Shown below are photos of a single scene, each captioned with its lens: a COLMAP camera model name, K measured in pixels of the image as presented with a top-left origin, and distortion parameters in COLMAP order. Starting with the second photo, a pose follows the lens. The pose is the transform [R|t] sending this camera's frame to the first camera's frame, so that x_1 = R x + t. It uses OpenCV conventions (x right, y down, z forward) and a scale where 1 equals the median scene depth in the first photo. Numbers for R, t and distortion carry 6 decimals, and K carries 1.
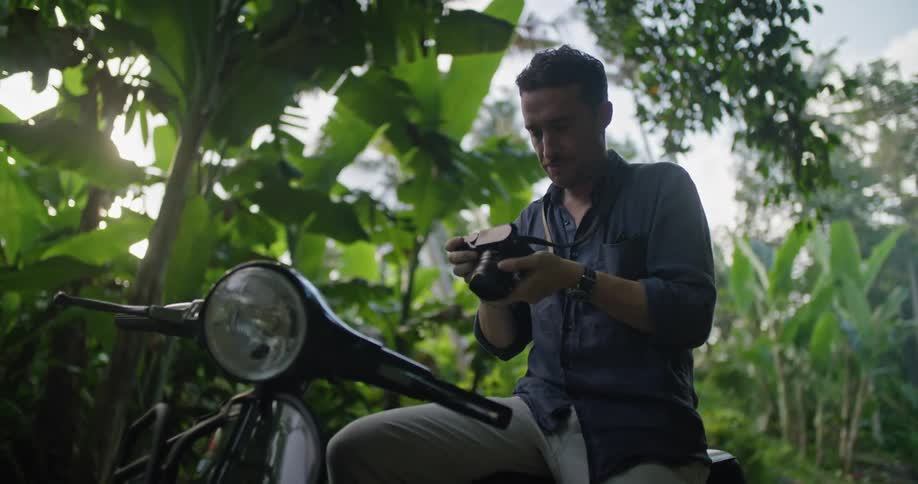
lens RADIAL K [[716.9, 0, 462.4], [0, 716.9, 247.8], [0, 0, 1]] dist [-0.076715, 0.076617]
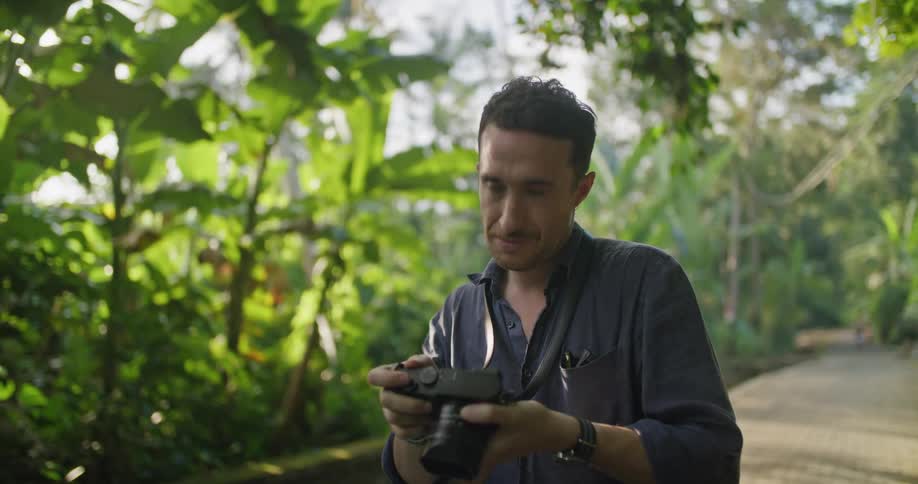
lens RADIAL K [[716.9, 0, 454.7], [0, 716.9, 243.5], [0, 0, 1]] dist [-0.076715, 0.076617]
pose [[0.977083, 0.034171, 0.210097, -0.017739], [-0.068113, 0.985325, 0.156512, -0.042131], [-0.201665, -0.167236, 0.965072, 0.066309]]
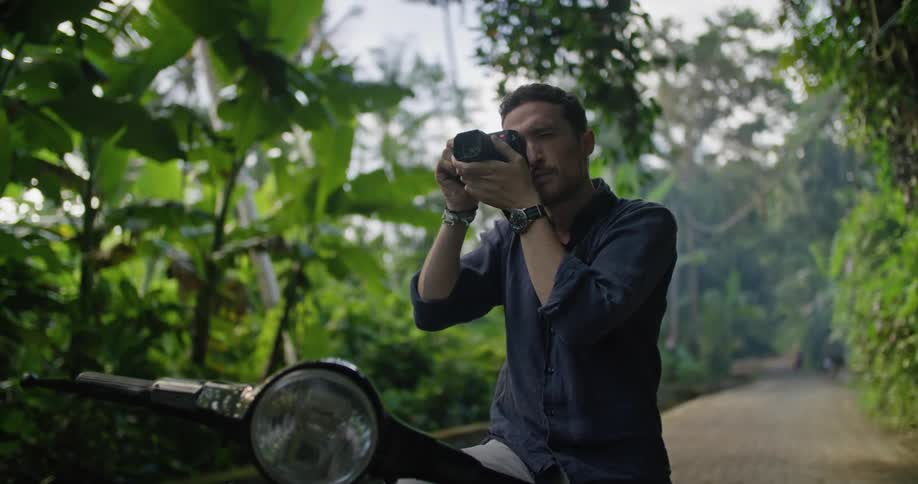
lens RADIAL K [[716.9, 0, 459.2], [0, 716.9, 242.9], [0, 0, 1]] dist [-0.076715, 0.076617]
pose [[0.955831, 0.052105, 0.289261, -0.050833], [-0.085876, 0.990725, 0.105307, -0.029887], [-0.281091, -0.125497, 0.951440, 0.019434]]
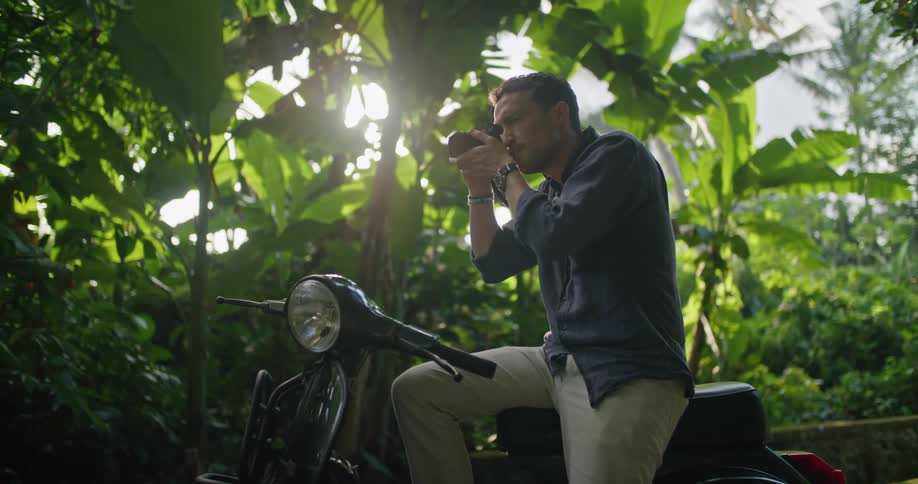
lens RADIAL K [[716.9, 0, 463.4], [0, 716.9, 237.2], [0, 0, 1]] dist [-0.076715, 0.076617]
pose [[0.929486, -0.076485, -0.360839, 0.077577], [0.116781, 0.988962, 0.091192, -0.021636], [0.349882, -0.126901, 0.928159, -0.039961]]
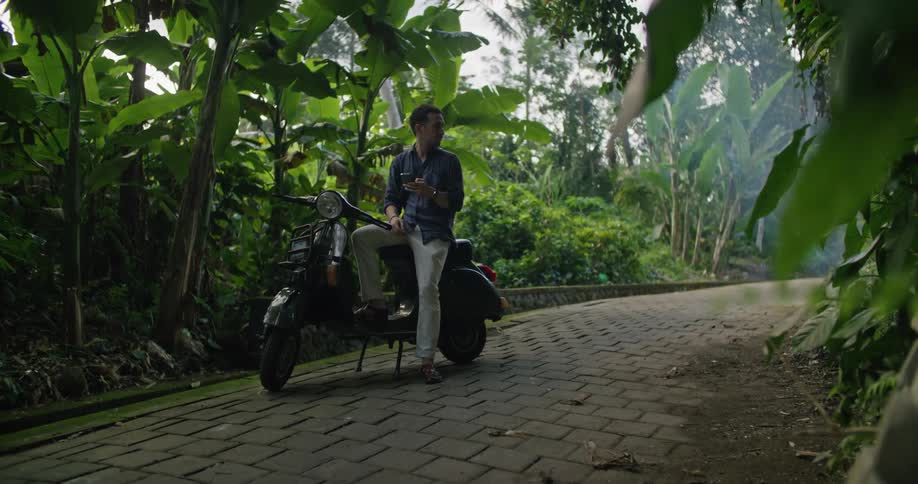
lens RADIAL K [[716.9, 0, 454.7], [0, 716.9, 251.3], [0, 0, 1]] dist [-0.076715, 0.076617]
pose [[0.998175, 0.024417, 0.055234, 0.029661], [-0.038779, 0.960287, 0.276306, -0.106975], [-0.046294, -0.277944, 0.959481, -0.405876]]
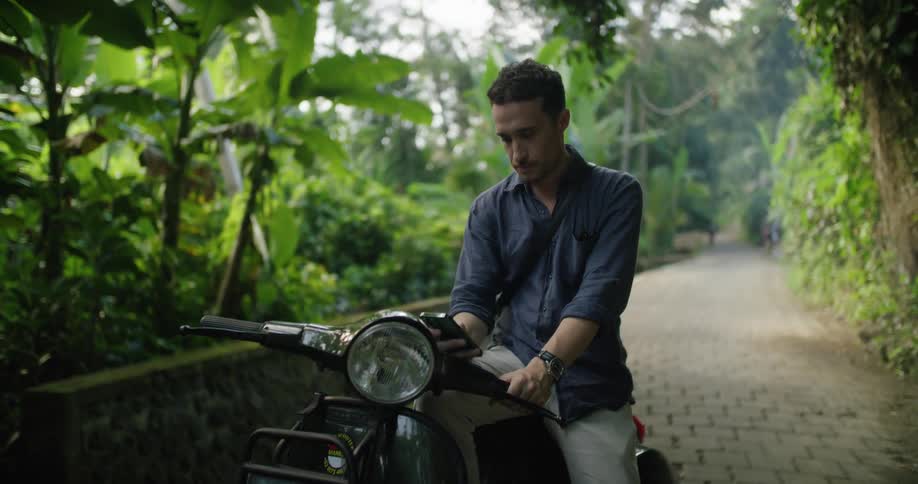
lens RADIAL K [[716.9, 0, 455.2], [0, 716.9, 242.1], [0, 0, 1]] dist [-0.076715, 0.076617]
pose [[0.935600, 0.003742, 0.353043, -0.081411], [-0.107862, 0.955167, 0.275719, -0.060534], [-0.336183, -0.296043, 0.894058, -0.014363]]
